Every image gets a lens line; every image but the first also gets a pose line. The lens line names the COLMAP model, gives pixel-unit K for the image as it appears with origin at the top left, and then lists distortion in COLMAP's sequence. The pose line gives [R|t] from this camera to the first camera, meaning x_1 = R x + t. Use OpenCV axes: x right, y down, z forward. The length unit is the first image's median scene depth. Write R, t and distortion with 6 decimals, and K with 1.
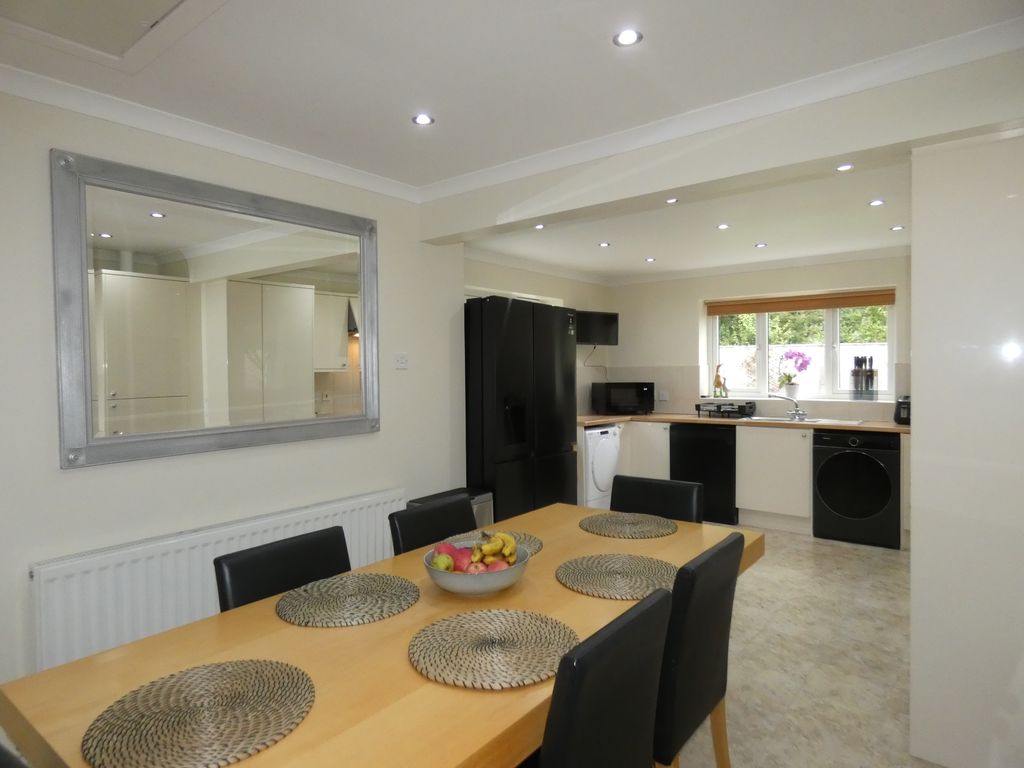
lens RADIAL K [[611.1, 0, 512.2], [0, 611.1, 376.3], [0, 0, 1]] dist [-0.002747, -0.004037]
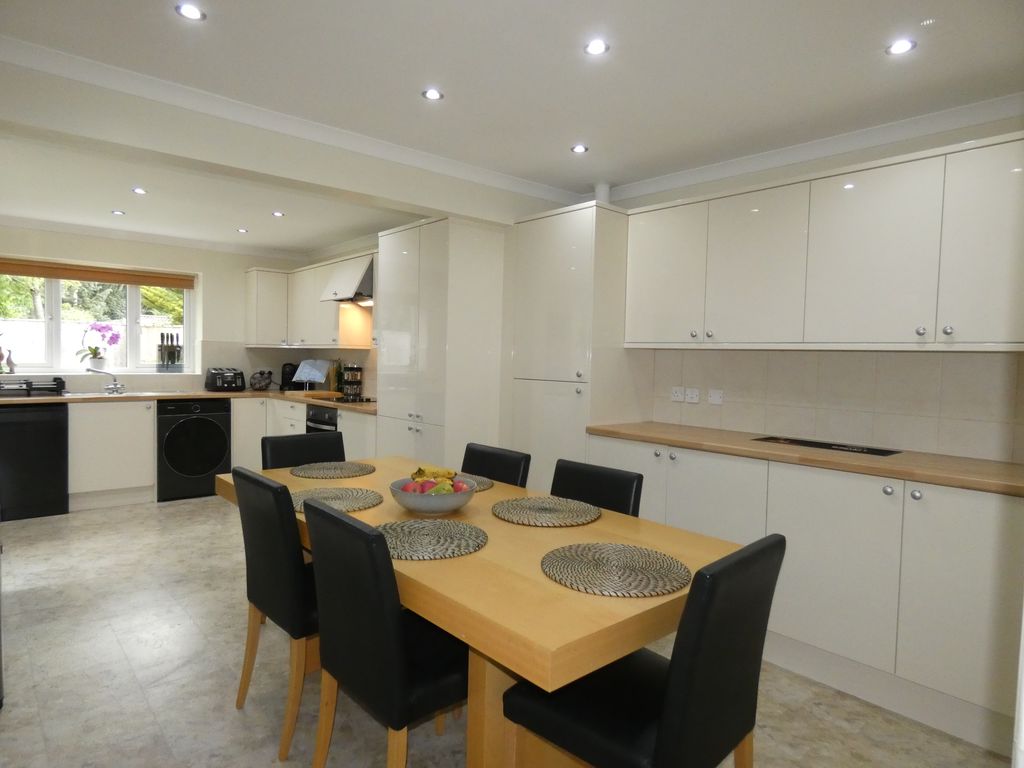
lens RADIAL K [[611.1, 0, 506.5], [0, 611.1, 378.6], [0, 0, 1]] dist [-0.002747, -0.004037]
pose [[0.187026, -0.023026, 0.982085, -0.387110], [-0.010679, 0.999619, 0.025471, 0.014698], [-0.982297, -0.015251, 0.186709, 0.195155]]
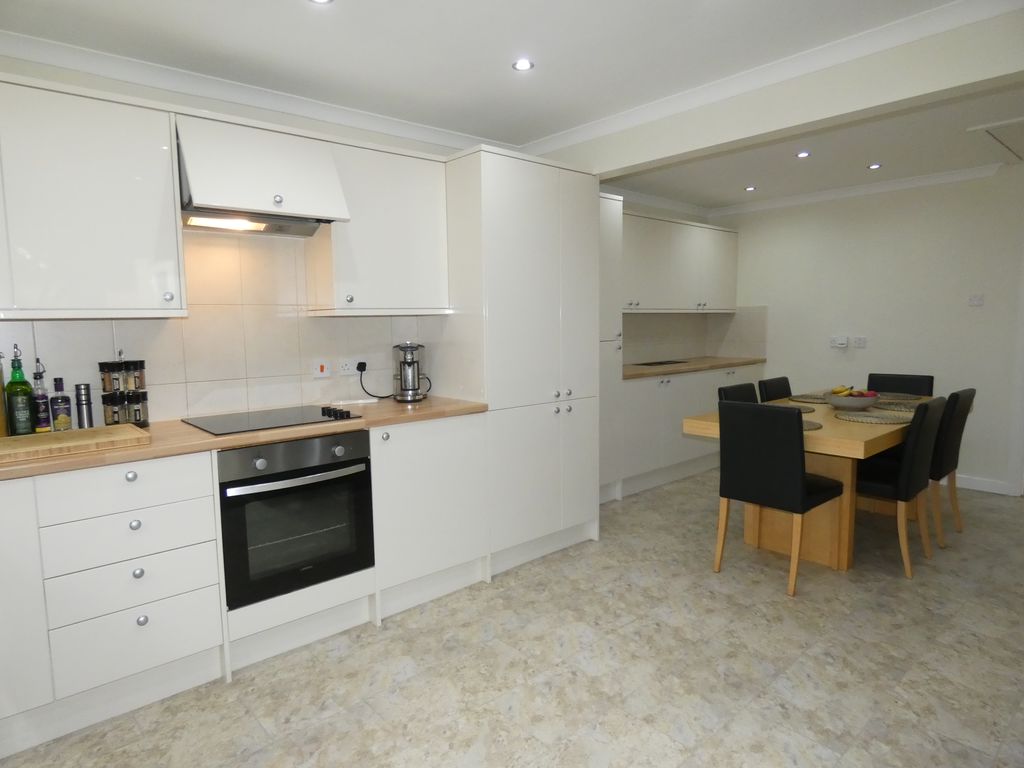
lens RADIAL K [[611.1, 0, 506.4], [0, 611.1, 383.1], [0, 0, 1]] dist [-0.002747, -0.004037]
pose [[-0.982806, 0.007203, 0.184501, 0.229120], [0.027737, 0.993659, 0.108958, -0.000311], [-0.182546, 0.112202, -0.976774, 1.027947]]
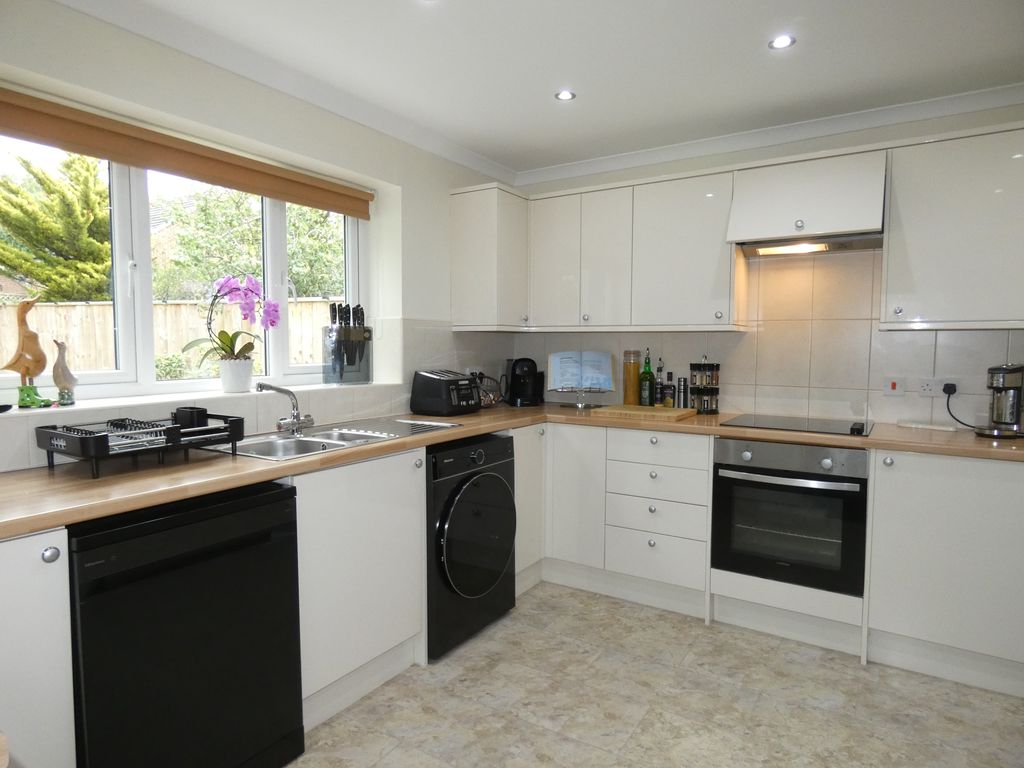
lens RADIAL K [[611.1, 0, 506.5], [0, 611.1, 382.0], [0, 0, 1]] dist [-0.002747, -0.004037]
pose [[-0.090160, -0.055717, 0.994368, 0.009619], [0.006457, 0.998380, 0.056527, 0.007512], [-0.995906, 0.011517, -0.089654, 0.892730]]
